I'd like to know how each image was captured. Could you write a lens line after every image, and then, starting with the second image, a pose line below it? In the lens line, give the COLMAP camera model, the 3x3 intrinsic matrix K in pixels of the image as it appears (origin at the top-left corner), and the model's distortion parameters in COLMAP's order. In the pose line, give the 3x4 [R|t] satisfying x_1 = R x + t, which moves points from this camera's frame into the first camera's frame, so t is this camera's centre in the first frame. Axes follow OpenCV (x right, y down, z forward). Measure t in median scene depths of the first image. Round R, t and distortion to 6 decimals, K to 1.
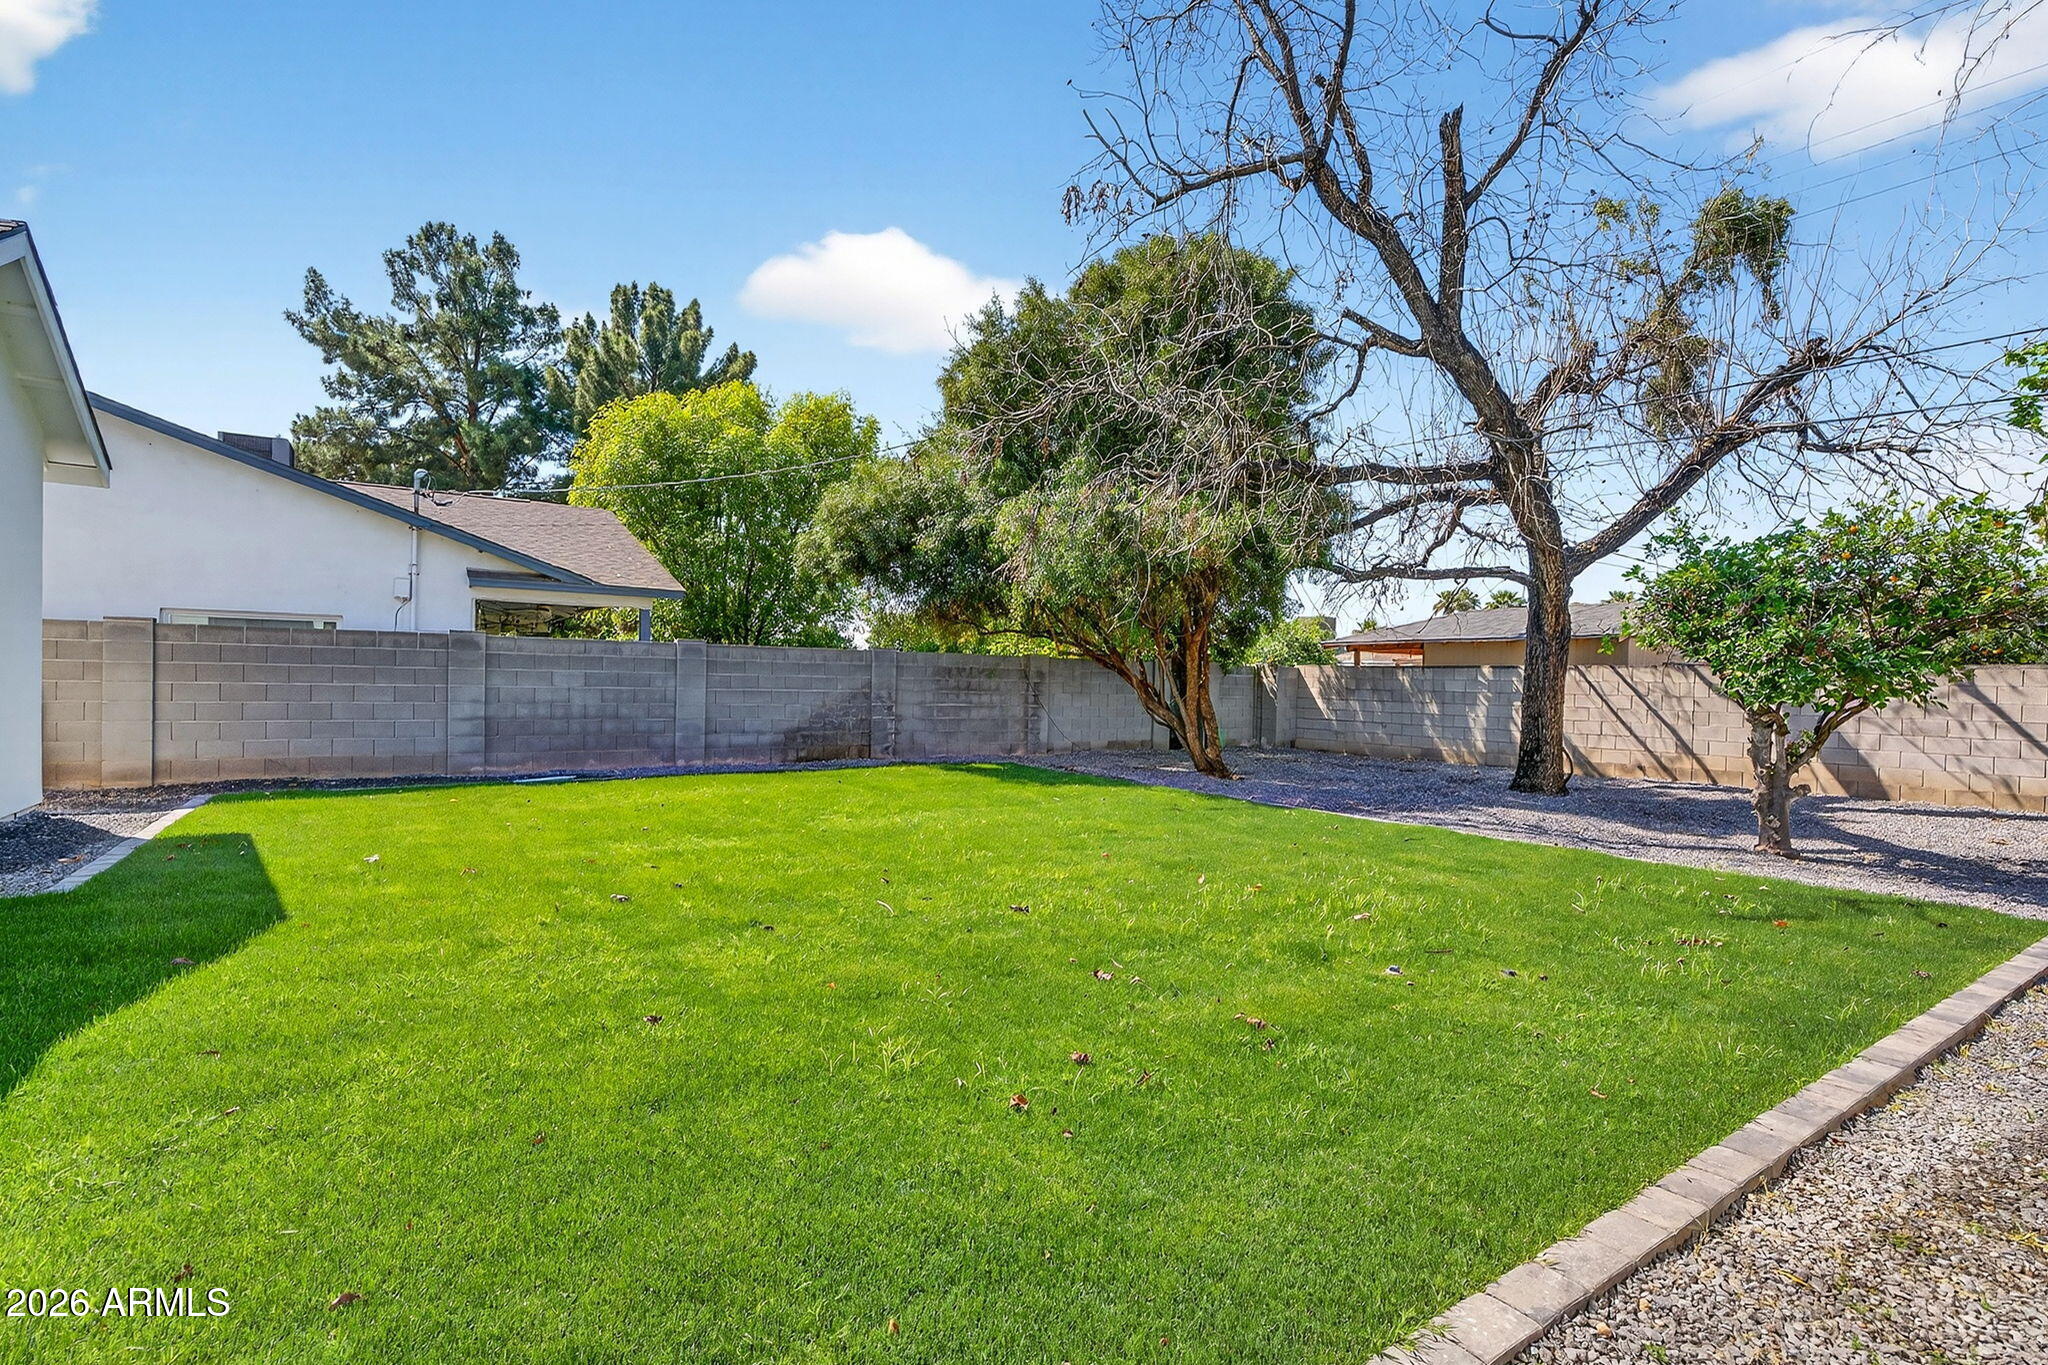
lens RADIAL K [[946.1, 0, 1024.0], [0, 946.1, 682.5], [0, 0, 1]] dist [-0.000318, 0.000176]
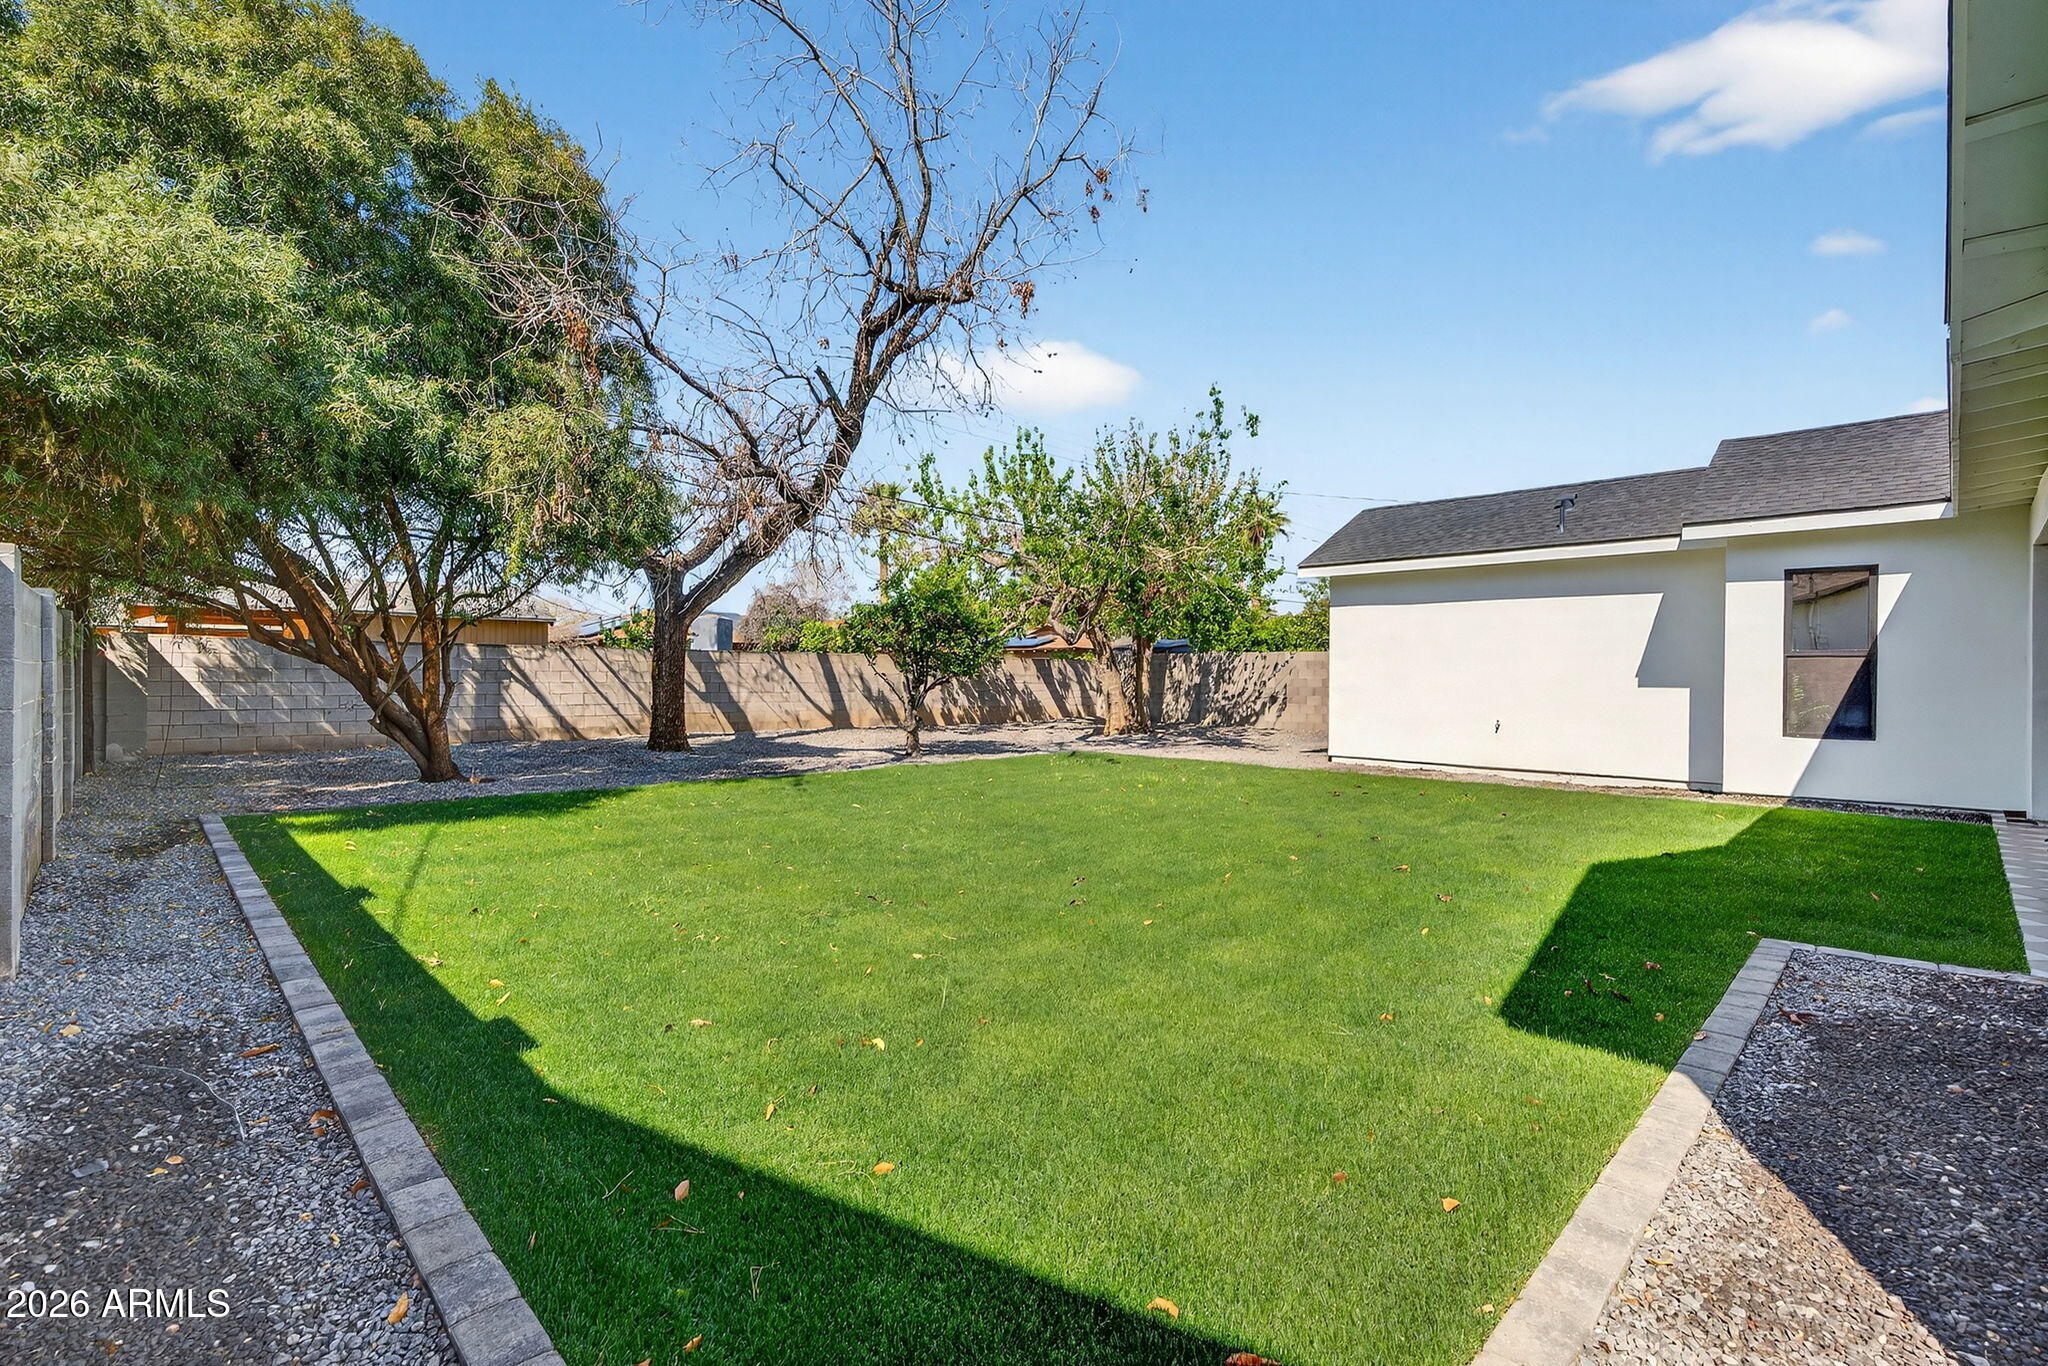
lens RADIAL K [[946.1, 0, 1024.0], [0, 946.1, 683.0], [0, 0, 1]] dist [-0.000318, 0.000176]
pose [[-0.204396, -0.023769, 0.978600, -0.702621], [-0.004681, 0.999717, 0.023304, -0.003914], [-0.978877, 0.000182, -0.204449, 0.723556]]
